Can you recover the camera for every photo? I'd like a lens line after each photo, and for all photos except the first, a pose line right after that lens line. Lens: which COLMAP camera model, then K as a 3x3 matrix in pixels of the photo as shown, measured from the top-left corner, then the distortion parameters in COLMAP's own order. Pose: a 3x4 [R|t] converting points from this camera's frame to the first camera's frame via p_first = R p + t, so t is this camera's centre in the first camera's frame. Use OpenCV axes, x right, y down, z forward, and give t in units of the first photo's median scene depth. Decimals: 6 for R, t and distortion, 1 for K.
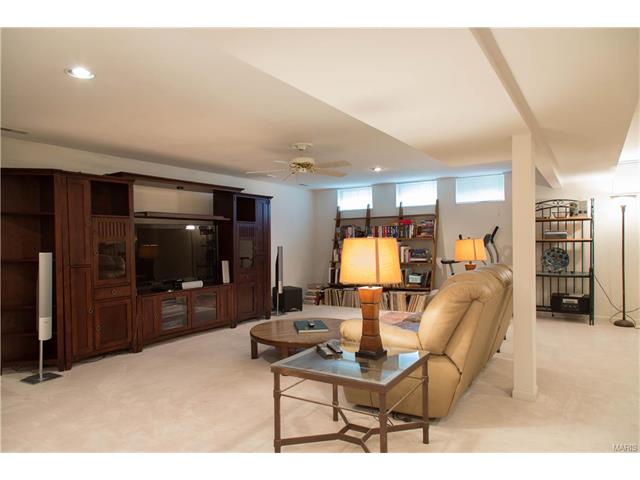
lens RADIAL K [[425.2, 0, 320.7], [0, 425.2, 243.8], [0, 0, 1]] dist [0.002075, 0.000070]
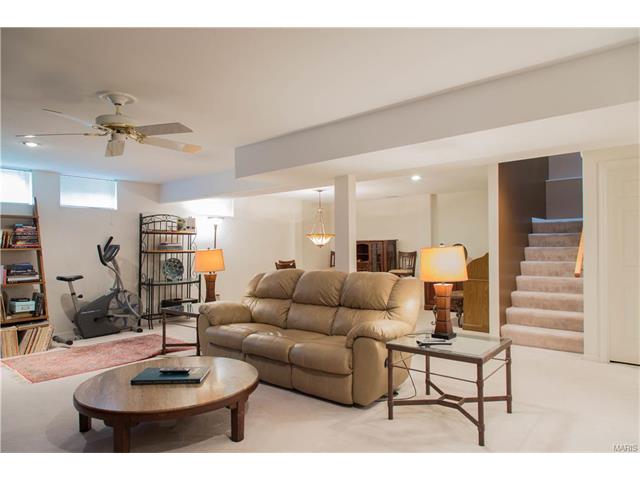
lens RADIAL K [[425.2, 0, 320.7], [0, 425.2, 243.8], [0, 0, 1]] dist [0.002075, 0.000070]
pose [[0.125318, 0.018826, 0.991938, -0.475438], [0.013495, 0.999695, -0.020678, -0.000392], [-0.992025, 0.015978, 0.125026, 0.466911]]
